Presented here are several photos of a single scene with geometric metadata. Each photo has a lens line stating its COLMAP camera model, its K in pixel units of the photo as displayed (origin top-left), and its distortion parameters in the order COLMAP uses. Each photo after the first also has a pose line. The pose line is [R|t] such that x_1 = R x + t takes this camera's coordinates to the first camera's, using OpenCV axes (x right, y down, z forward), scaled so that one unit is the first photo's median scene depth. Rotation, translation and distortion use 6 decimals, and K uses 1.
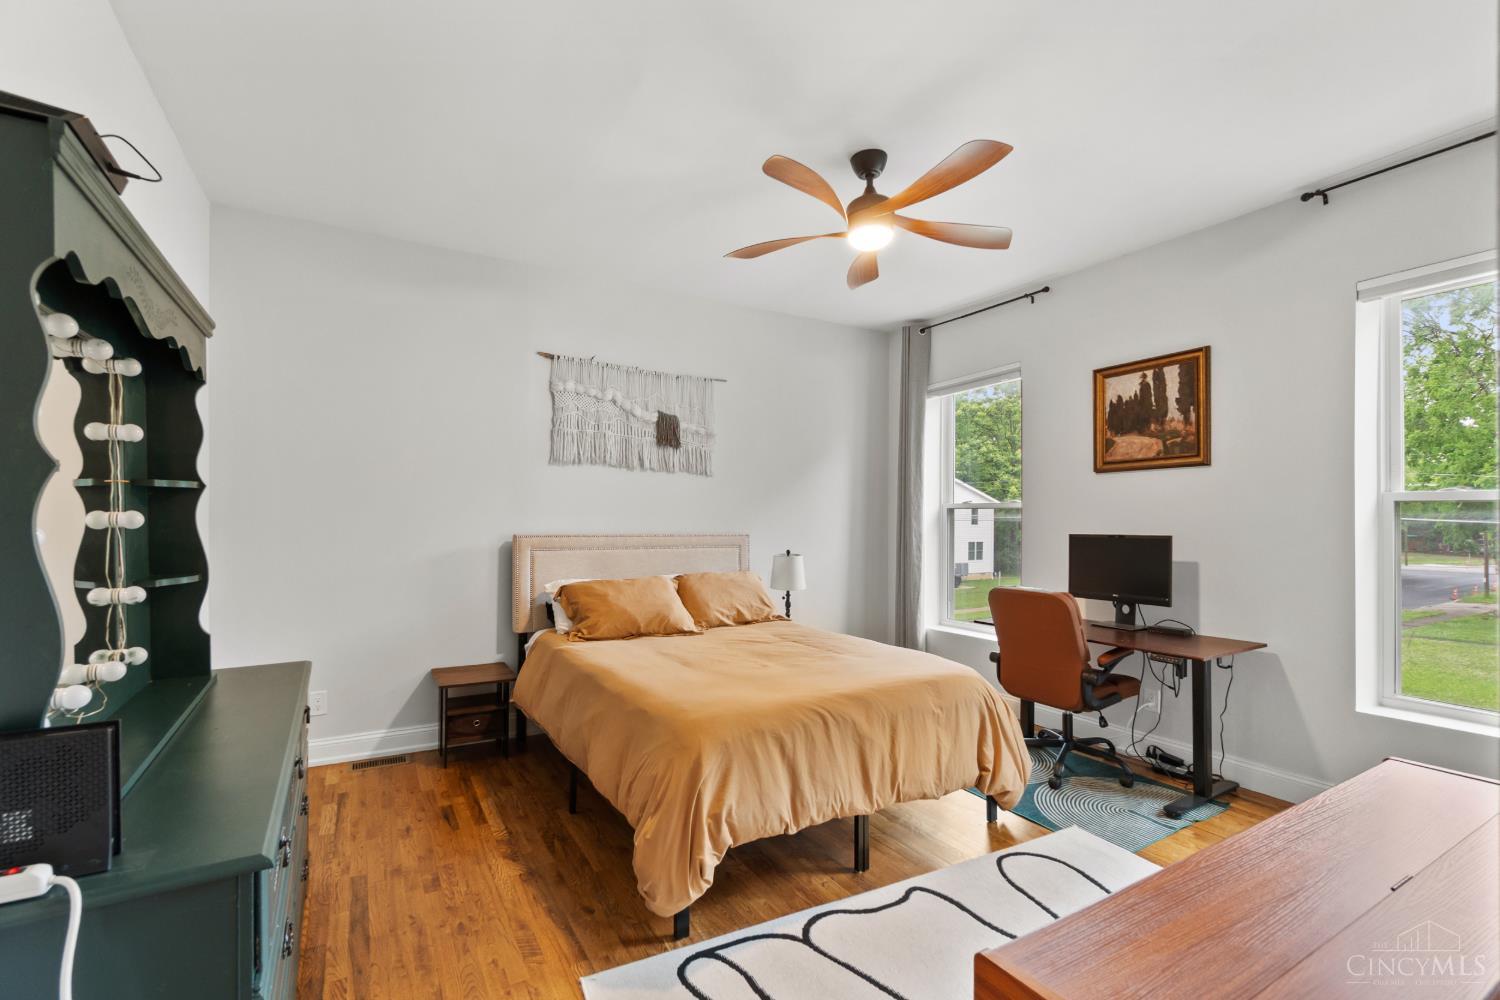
lens RADIAL K [[643.6, 0, 728.8], [0, 643.6, 517.6], [0, 0, 1]] dist [-0.005712, 0.002189]
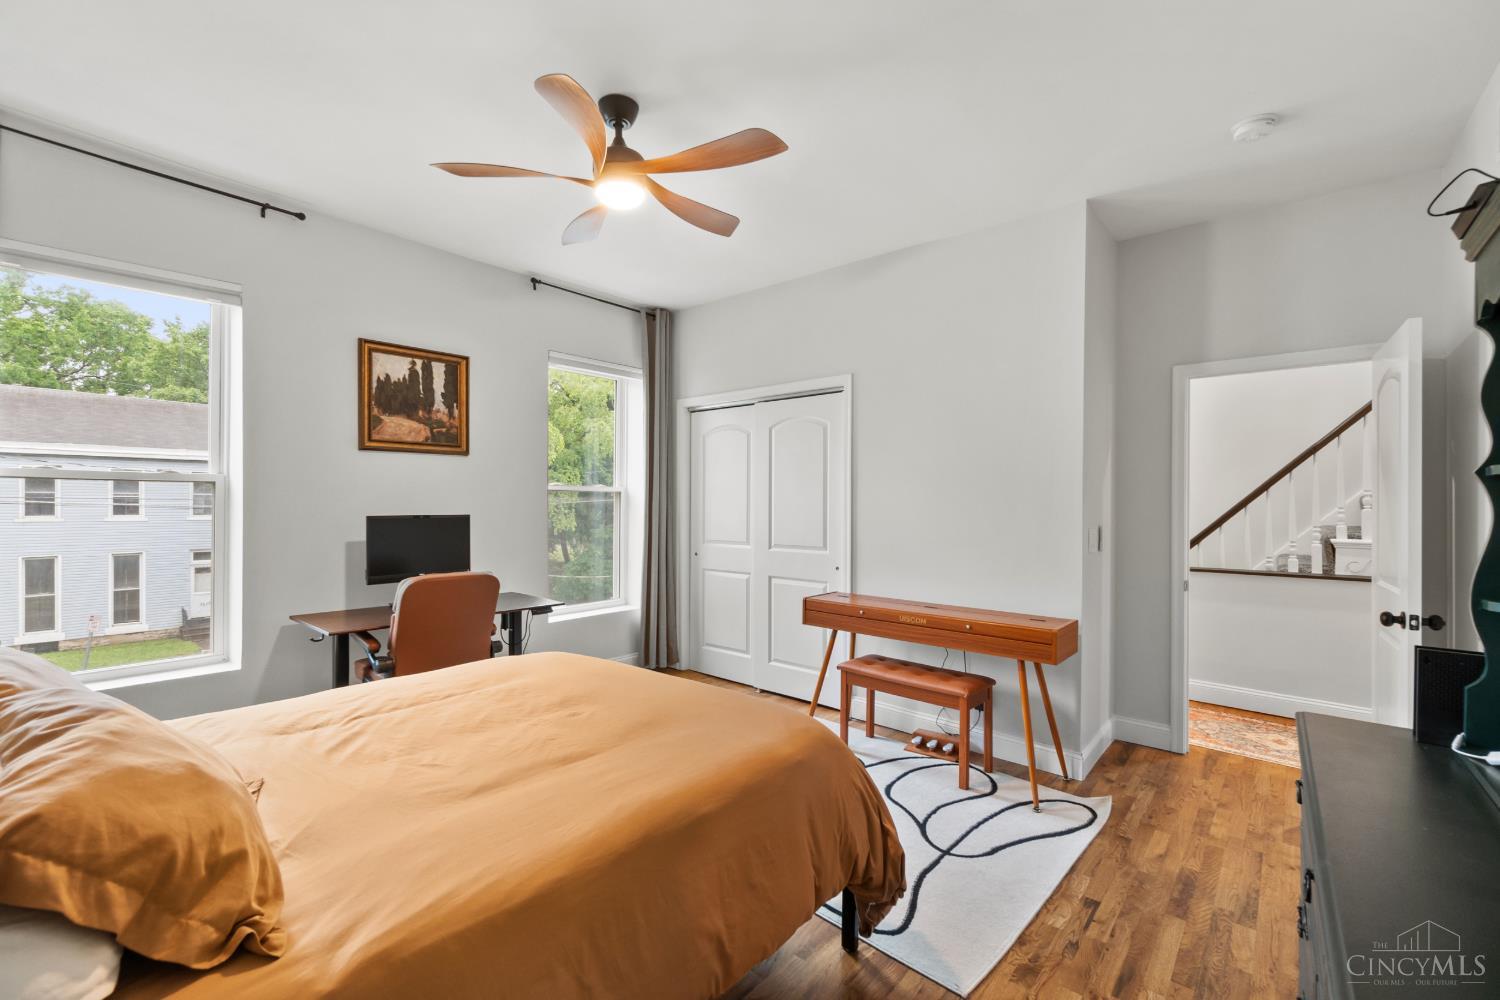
lens RADIAL K [[628.2, 0, 750.3], [0, 628.2, 499.3], [0, 0, 1]] dist [-0.001969, -0.000145]
pose [[-0.343236, -0.004662, 0.939237, -0.501156], [-0.008292, 0.999964, 0.001934, -0.004972], [-0.939212, -0.007124, -0.343263, 0.830414]]
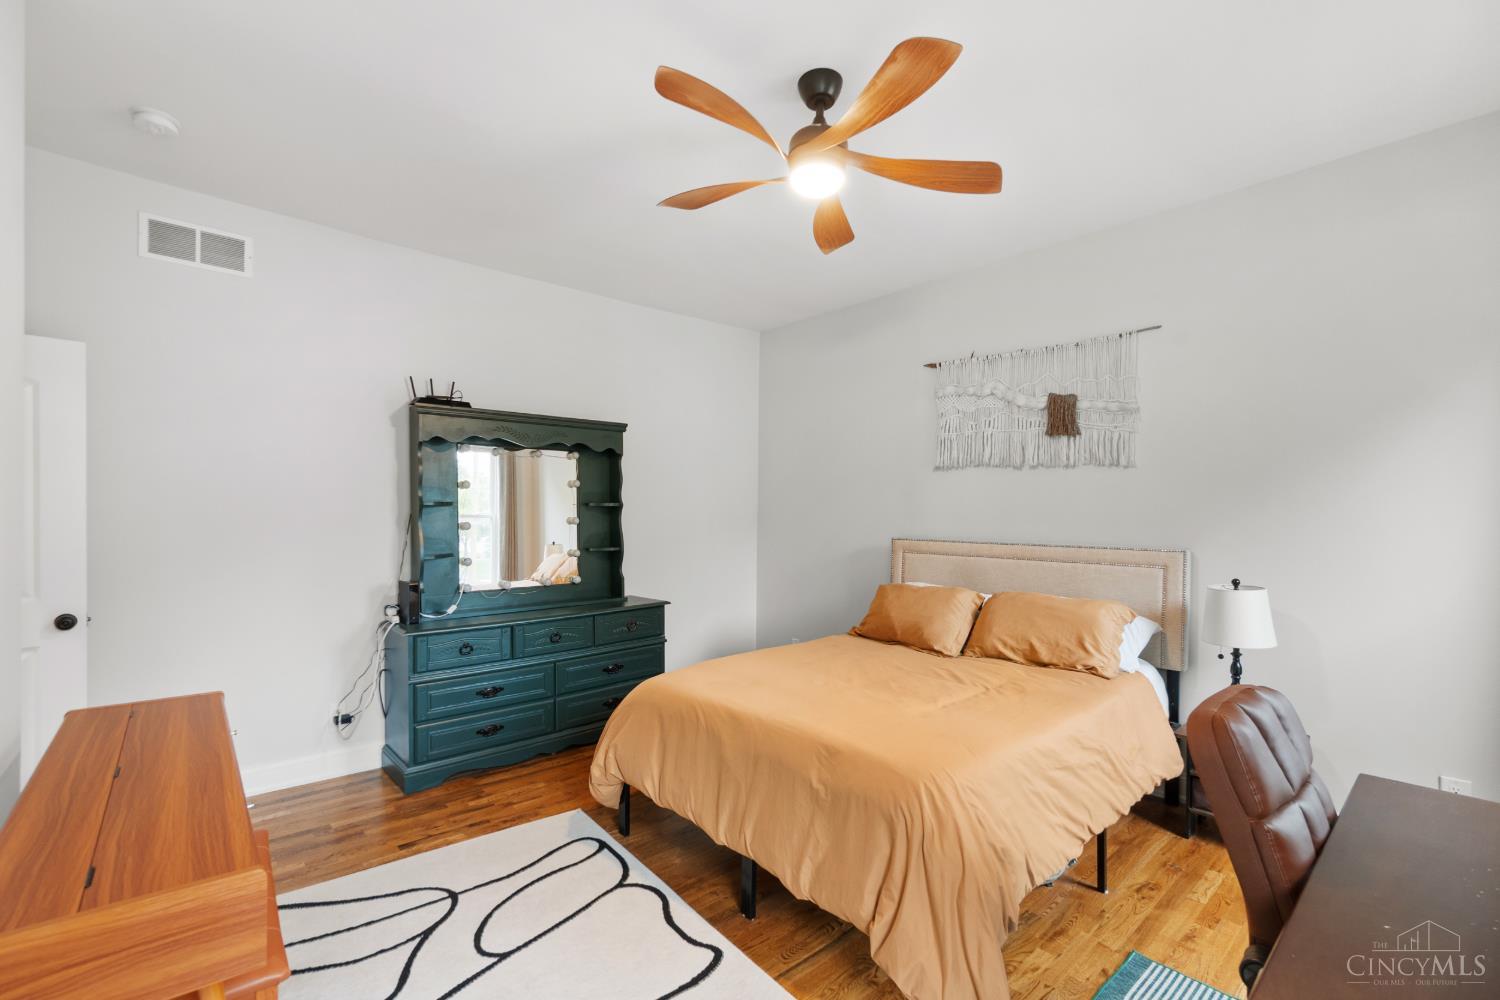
lens RADIAL K [[643.6, 0, 753.7], [0, 643.6, 514.2], [0, 0, 1]] dist [-0.005712, 0.002189]
pose [[0.222573, -0.004887, -0.974904, 0.742070], [-0.005163, 0.999968, -0.006192, -0.005029], [0.974902, 0.006412, 0.222540, 0.549268]]
